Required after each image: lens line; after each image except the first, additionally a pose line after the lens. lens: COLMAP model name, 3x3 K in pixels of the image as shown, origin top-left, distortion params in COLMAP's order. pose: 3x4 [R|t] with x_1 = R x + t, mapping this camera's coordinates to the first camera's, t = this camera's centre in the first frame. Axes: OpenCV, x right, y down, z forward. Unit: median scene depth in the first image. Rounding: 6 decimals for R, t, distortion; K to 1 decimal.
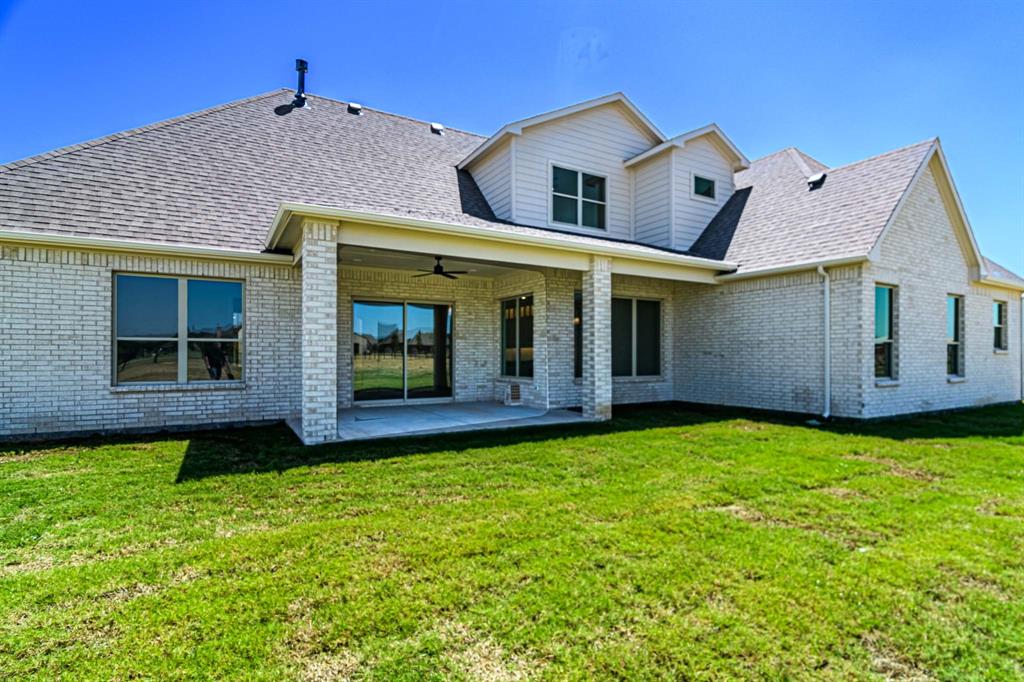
lens RADIAL K [[557.8, 0, 512.4], [0, 557.8, 345.0], [0, 0, 1]] dist [0.004351, -0.001744]
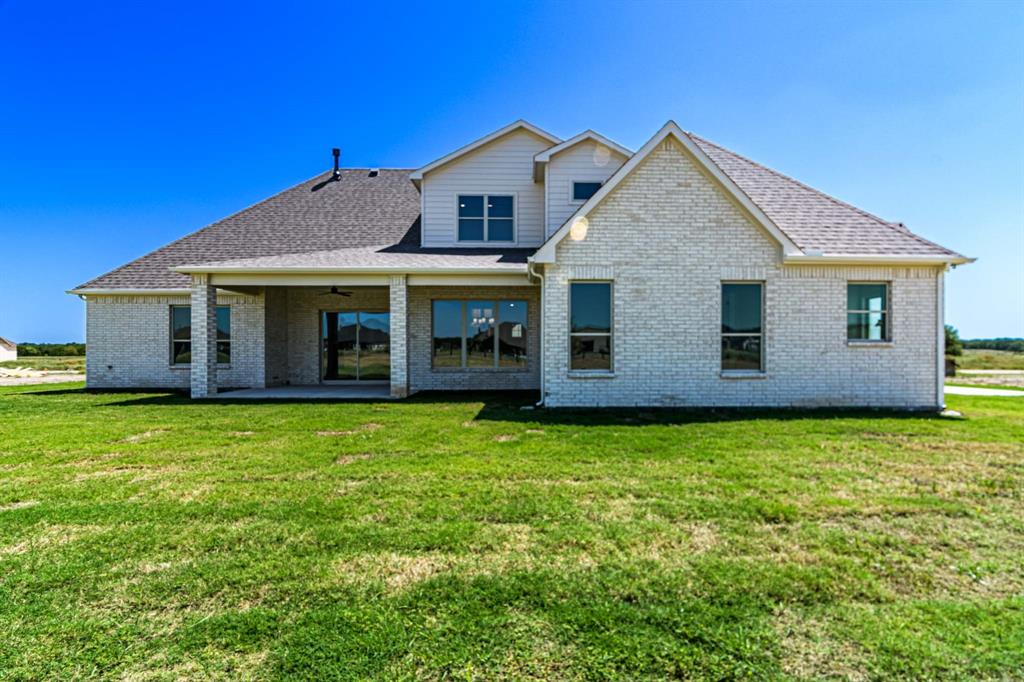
lens RADIAL K [[557.8, 0, 513.0], [0, 557.8, 342.8], [0, 0, 1]] dist [0.004351, -0.001744]
pose [[0.830597, -0.008576, -0.556808, 0.845997], [0.010549, 0.999944, 0.000335, 0.004706], [0.556775, -0.006152, 0.830641, 0.039280]]
